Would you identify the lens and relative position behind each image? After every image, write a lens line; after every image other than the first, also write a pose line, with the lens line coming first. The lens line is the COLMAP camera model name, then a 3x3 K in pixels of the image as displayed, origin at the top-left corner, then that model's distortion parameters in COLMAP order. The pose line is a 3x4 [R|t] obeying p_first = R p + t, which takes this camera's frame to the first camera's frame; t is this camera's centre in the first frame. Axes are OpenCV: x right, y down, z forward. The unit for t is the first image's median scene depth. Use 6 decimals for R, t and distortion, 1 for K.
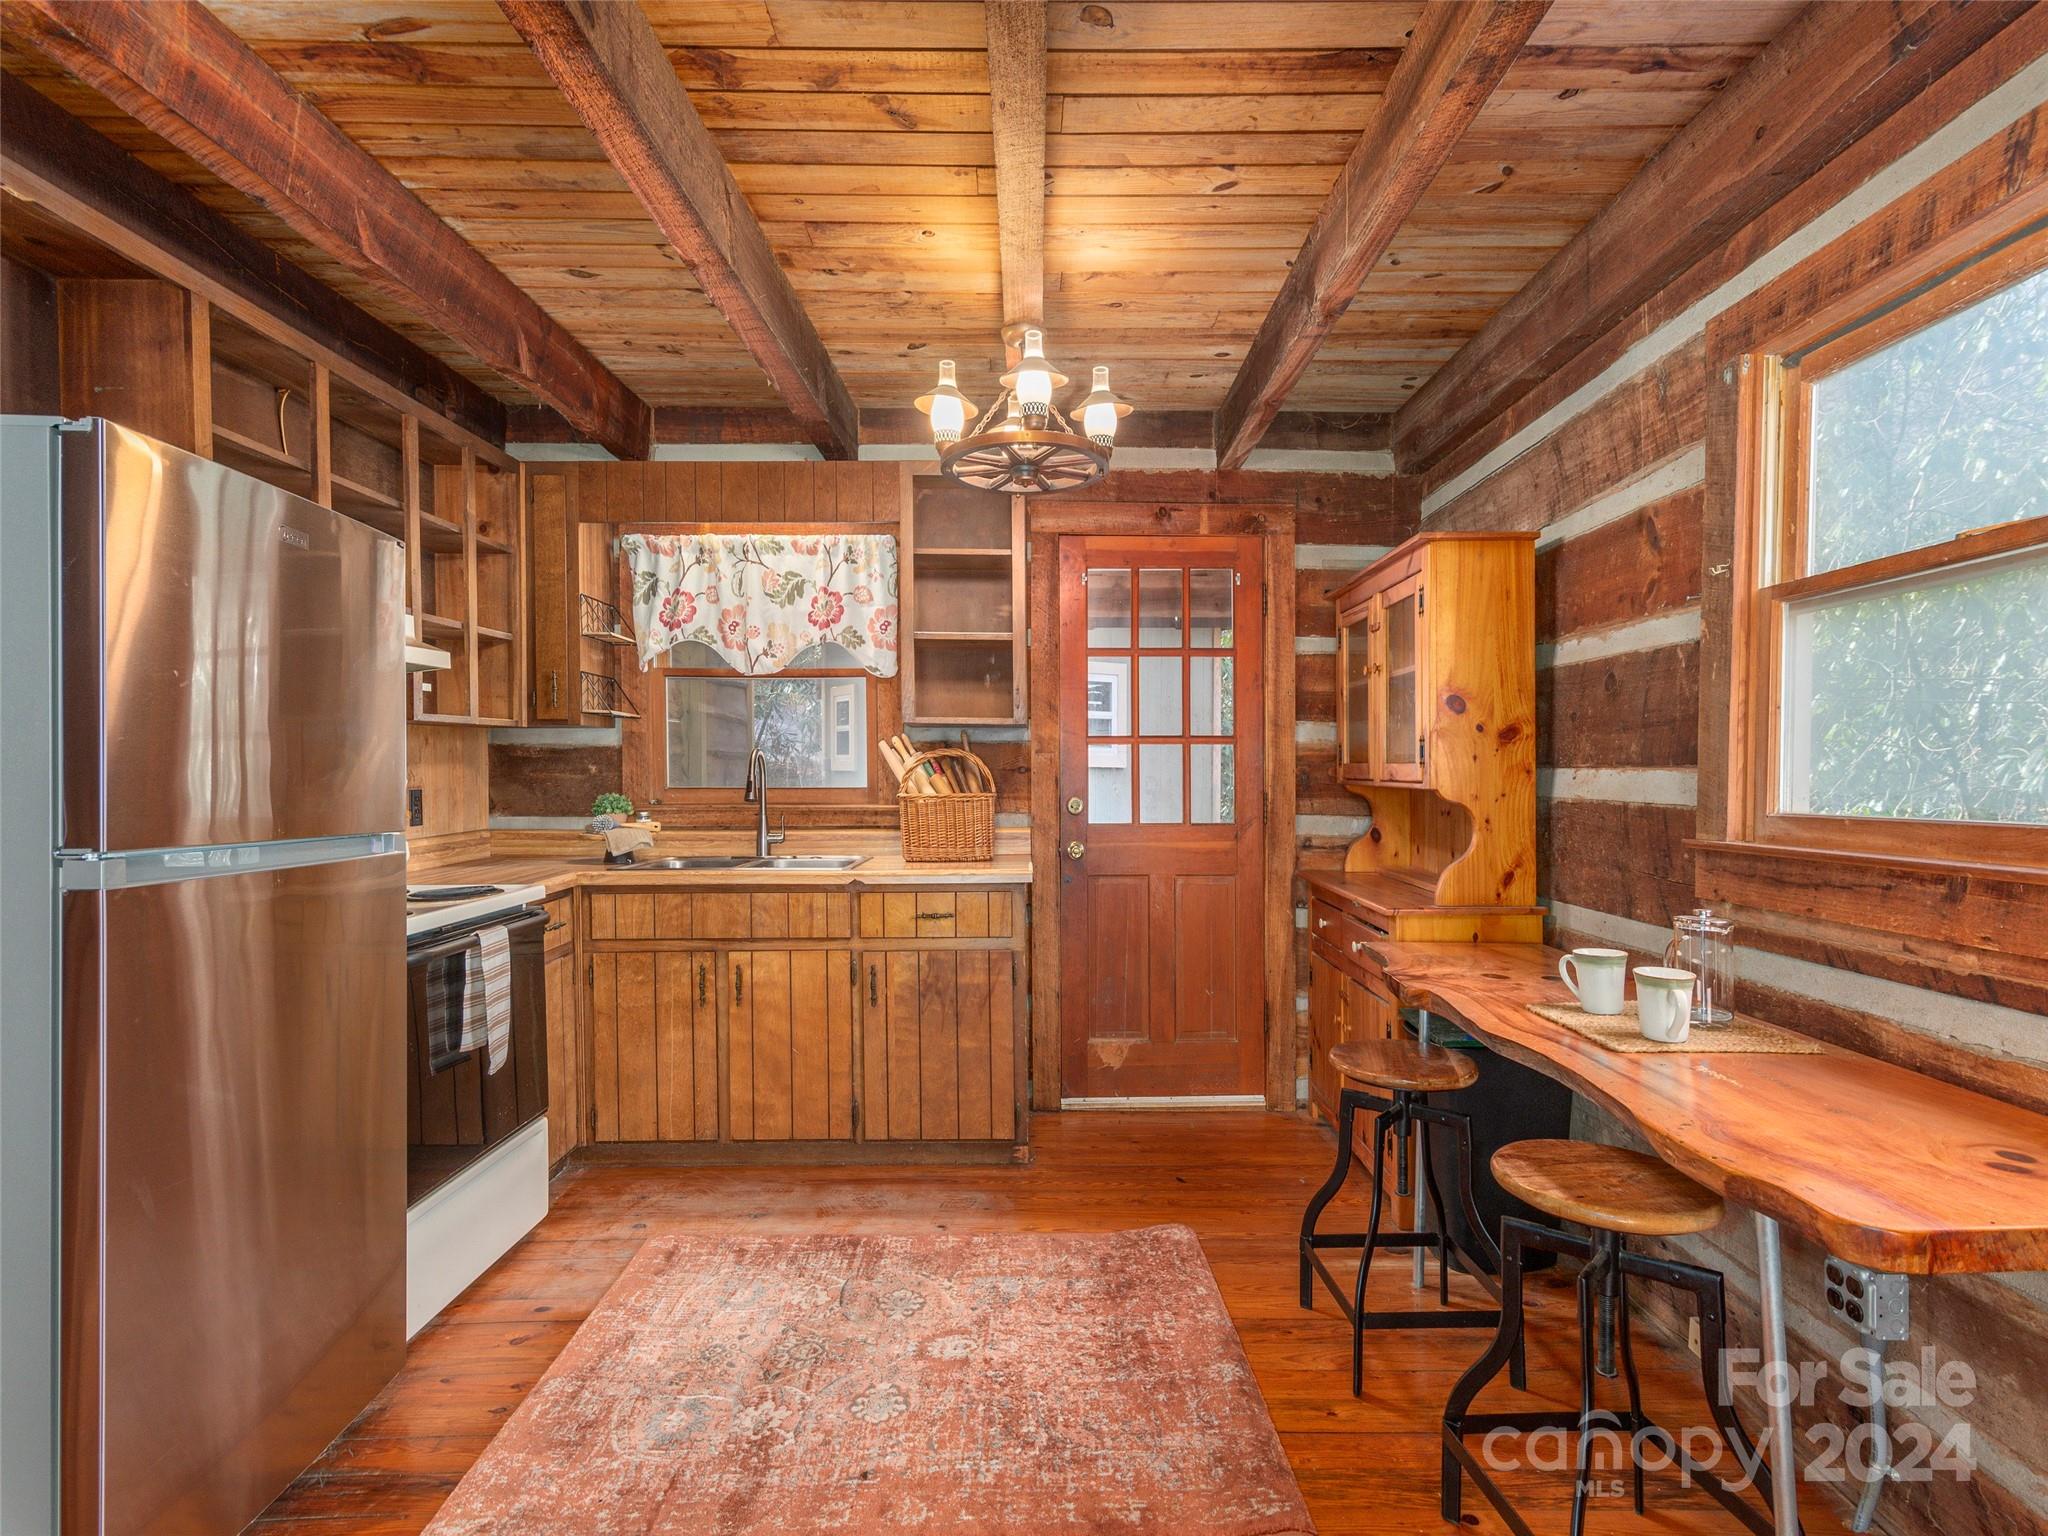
lens RADIAL K [[1011.4, 0, 1013.6], [0, 1011.4, 766.0], [0, 0, 1]] dist [0.010674, -0.000553]
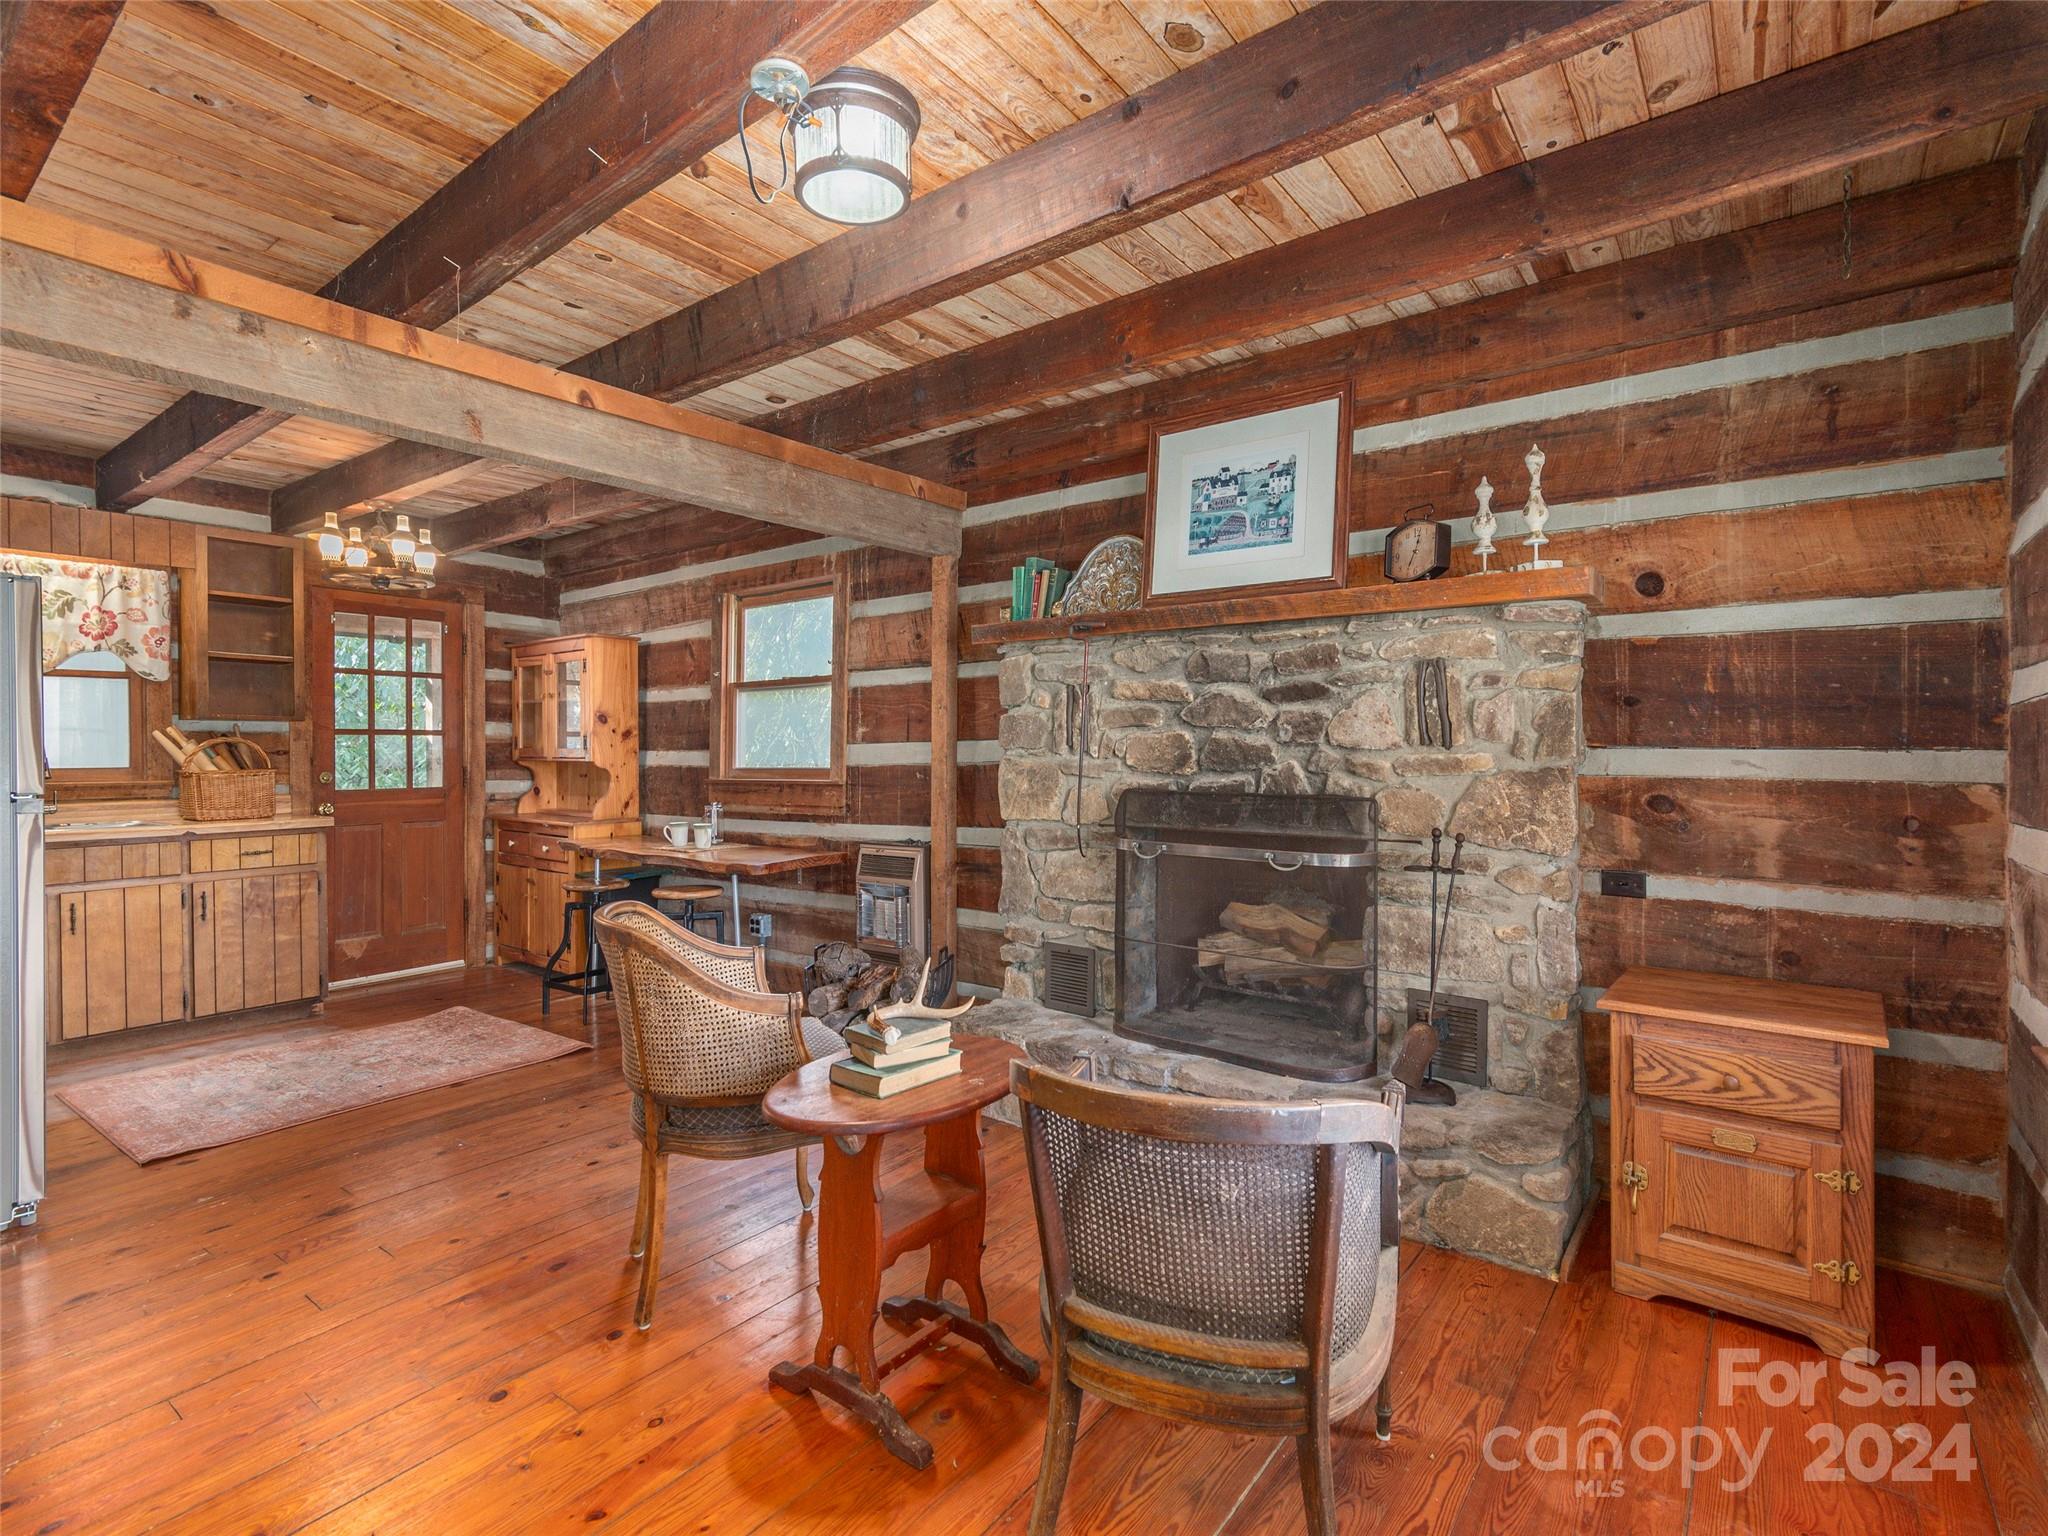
lens RADIAL K [[1011.4, 0, 1022.9], [0, 1011.4, 762.0], [0, 0, 1]] dist [0.010674, -0.000553]
pose [[0.599093, -0.010652, 0.800609, -0.669874], [0.000260, 0.999914, 0.013109, -0.001843], [-0.800679, -0.007645, 0.599044, -0.865771]]
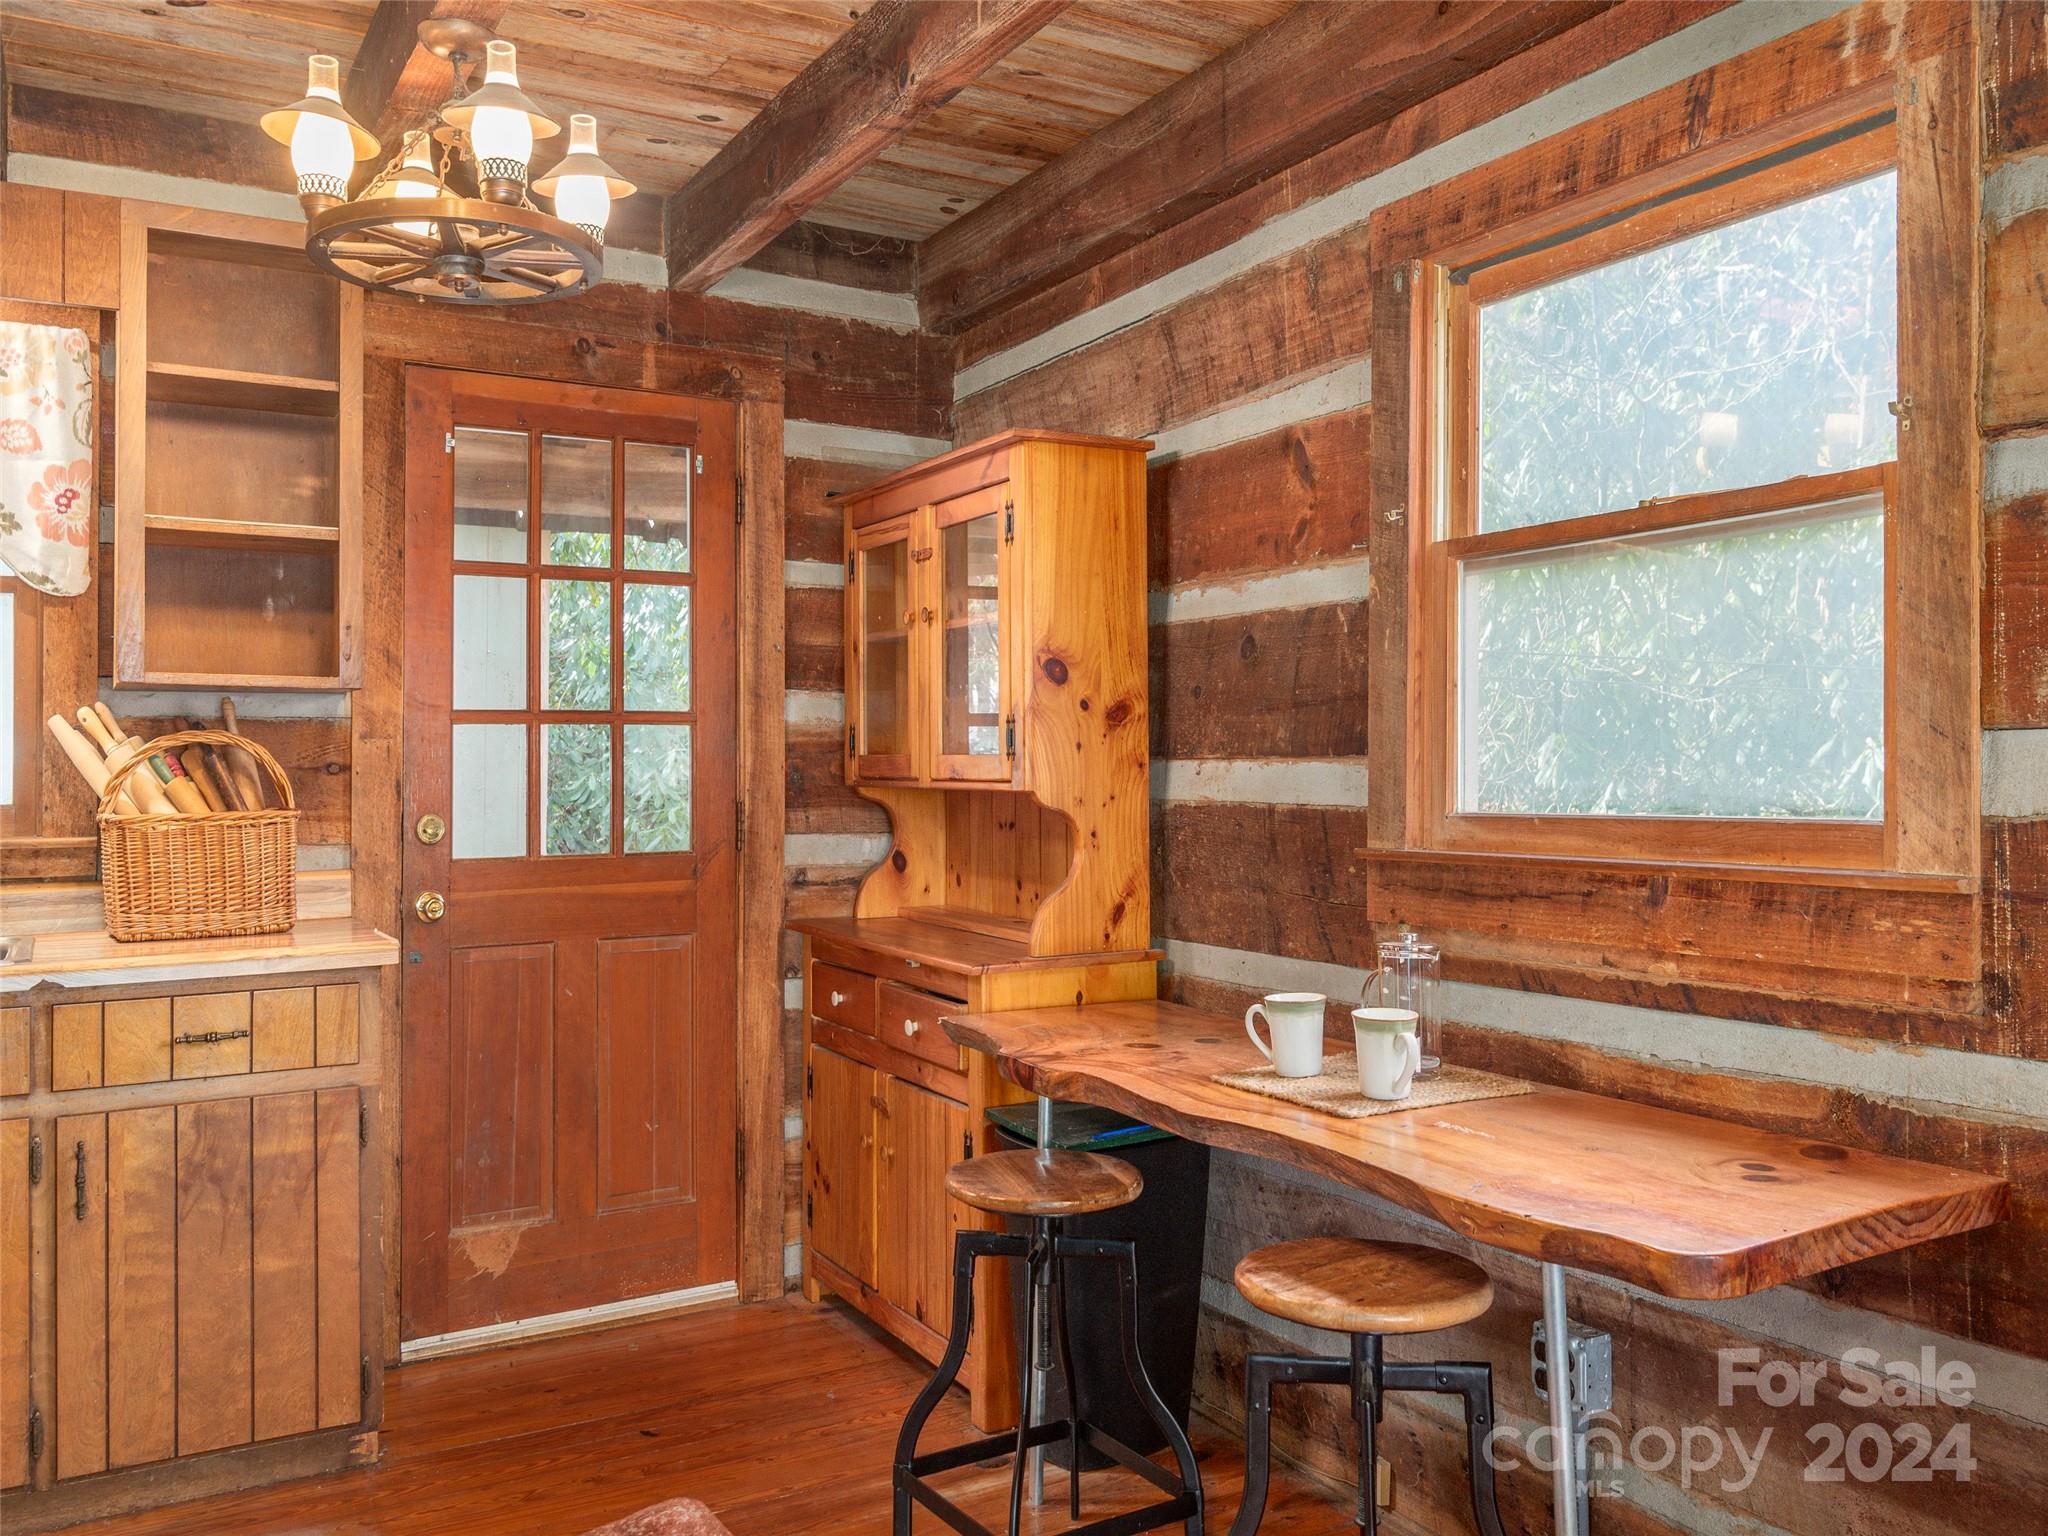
lens RADIAL K [[1680.9, 0, 1012.3], [0, 1680.9, 707.4], [0, 0, 1]] dist [-0.000062, -0.004385]
pose [[0.865676, 0.010357, 0.500498, -0.180920], [0.005151, 0.999549, -0.029594, -0.000701], [-0.500579, 0.028197, 0.865232, -0.006492]]
